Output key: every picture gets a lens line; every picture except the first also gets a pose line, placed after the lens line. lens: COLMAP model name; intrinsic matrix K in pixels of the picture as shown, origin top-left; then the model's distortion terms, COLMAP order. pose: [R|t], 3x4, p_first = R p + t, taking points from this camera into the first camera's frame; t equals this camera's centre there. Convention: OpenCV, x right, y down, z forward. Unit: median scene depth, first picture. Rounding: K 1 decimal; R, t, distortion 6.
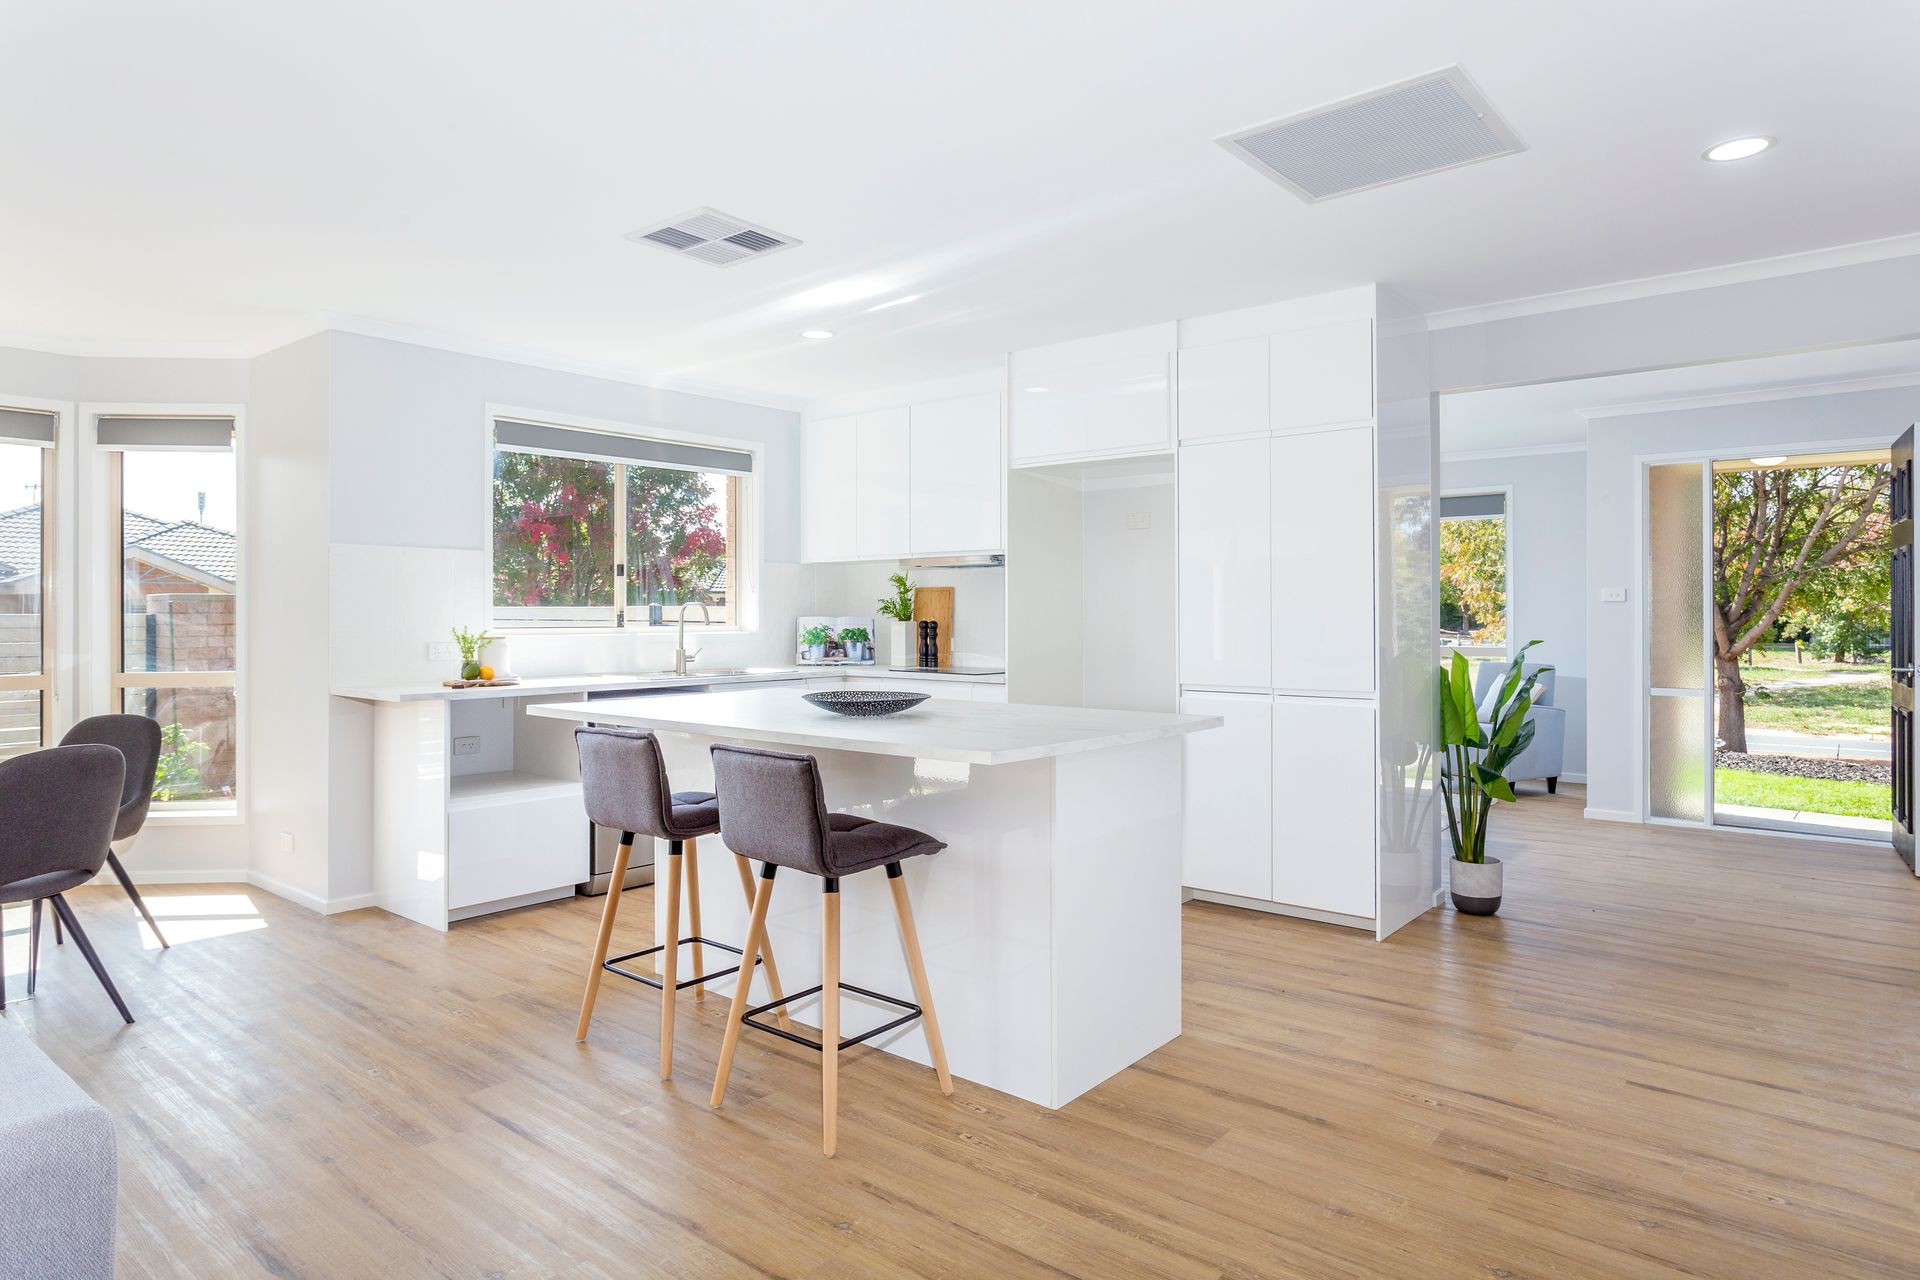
lens RADIAL K [[1117.4, 0, 964.7], [0, 1117.4, 632.2], [0, 0, 1]] dist [-0.008573, -0.001744]
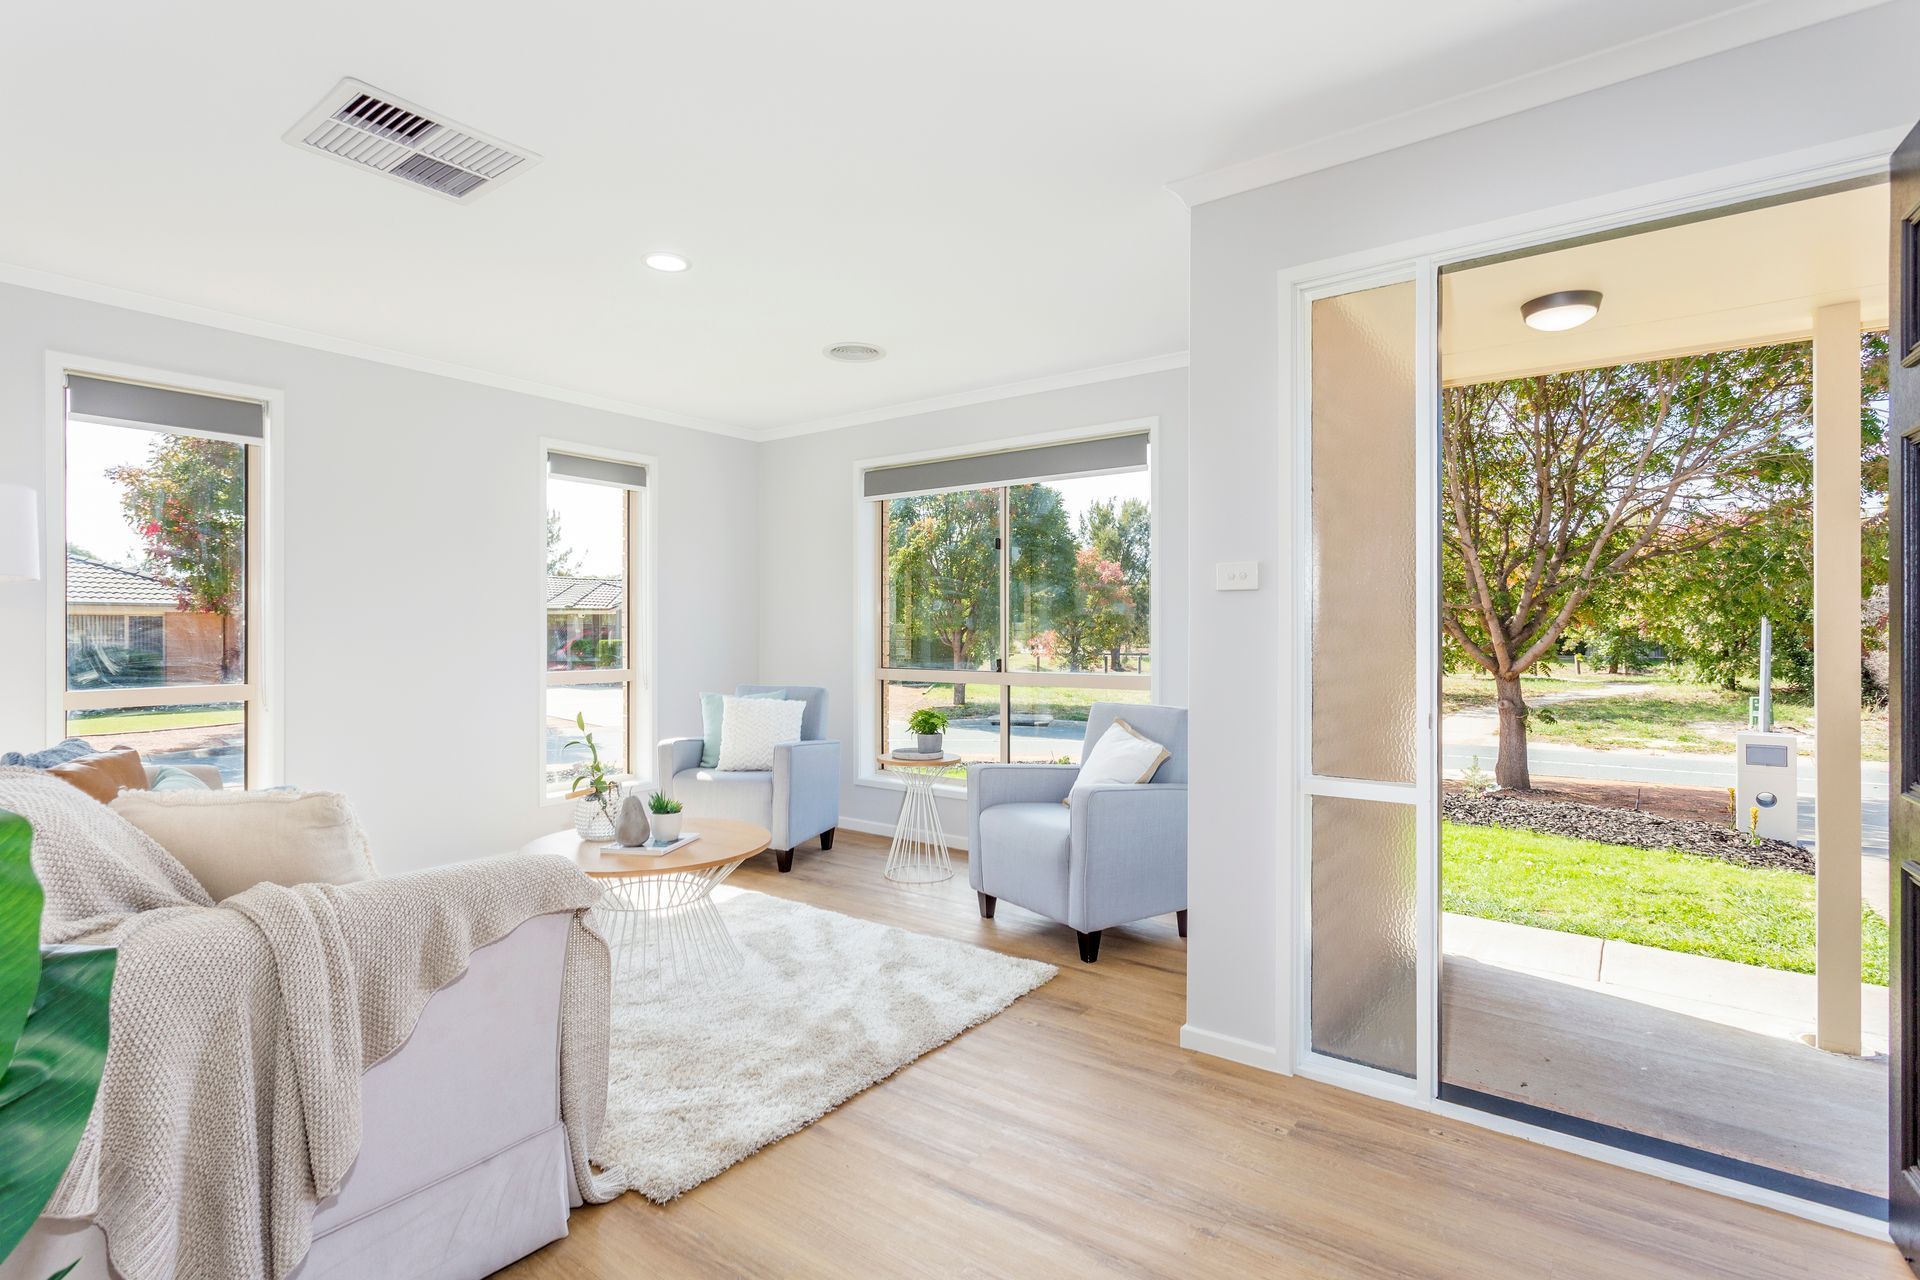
lens RADIAL K [[909.7, 0, 969.0], [0, 909.7, 643.0], [0, 0, 1]] dist [-0.000868, 0.001434]
pose [[0.998361, 0.001562, 0.057214, 0.207999], [-0.001477, 0.999998, -0.001528, -0.002417], [-0.057217, 0.001441, 0.998361, 0.290570]]
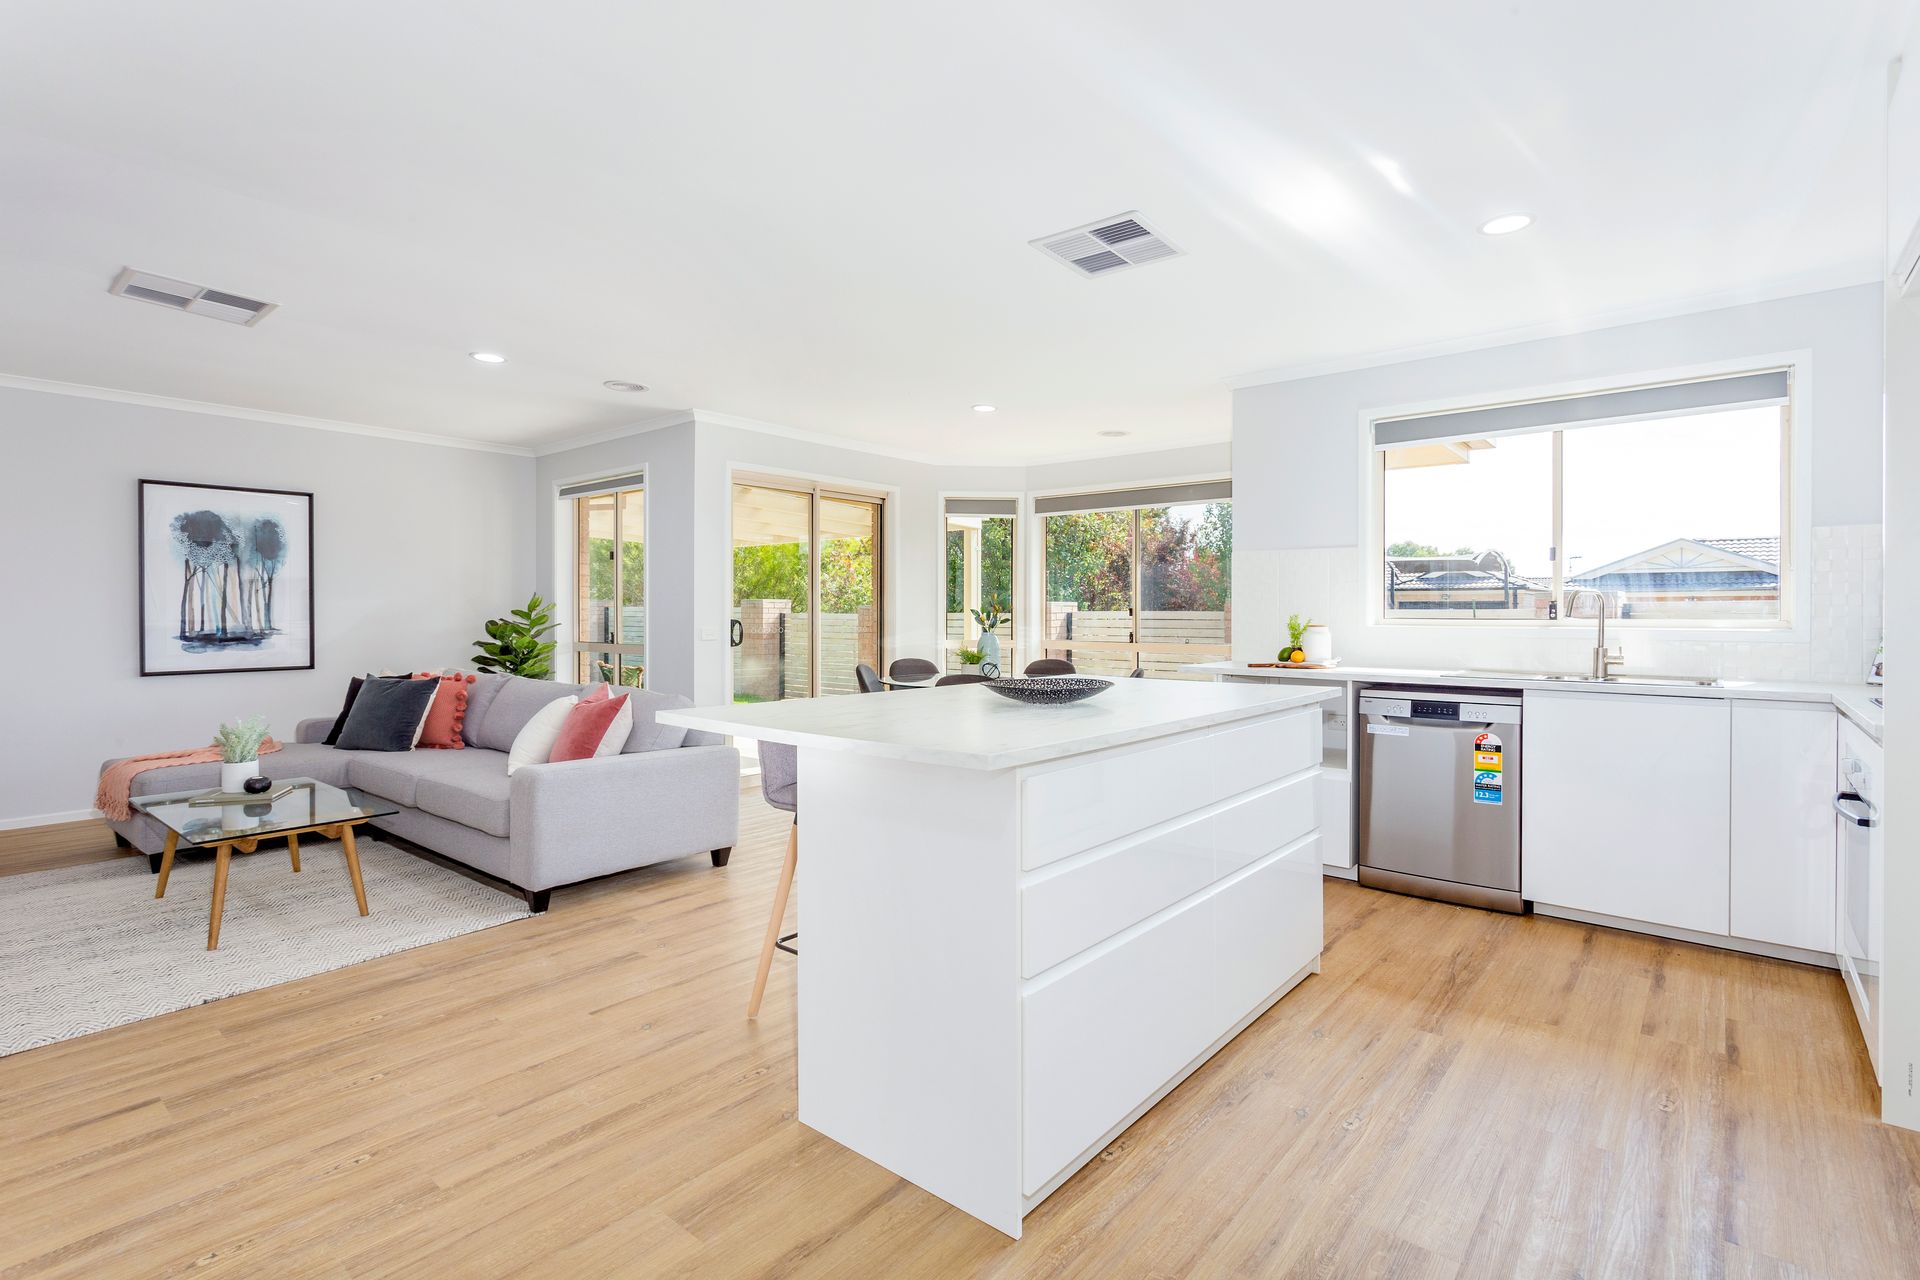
lens RADIAL K [[909.7, 0, 961.8], [0, 909.7, 626.2], [0, 0, 1]] dist [-0.000868, 0.001434]
pose [[-0.018831, 0.001880, -0.999821, 0.512073], [-0.021094, 0.999775, 0.002277, 0.007815], [0.999600, 0.021133, -0.018787, 0.700357]]
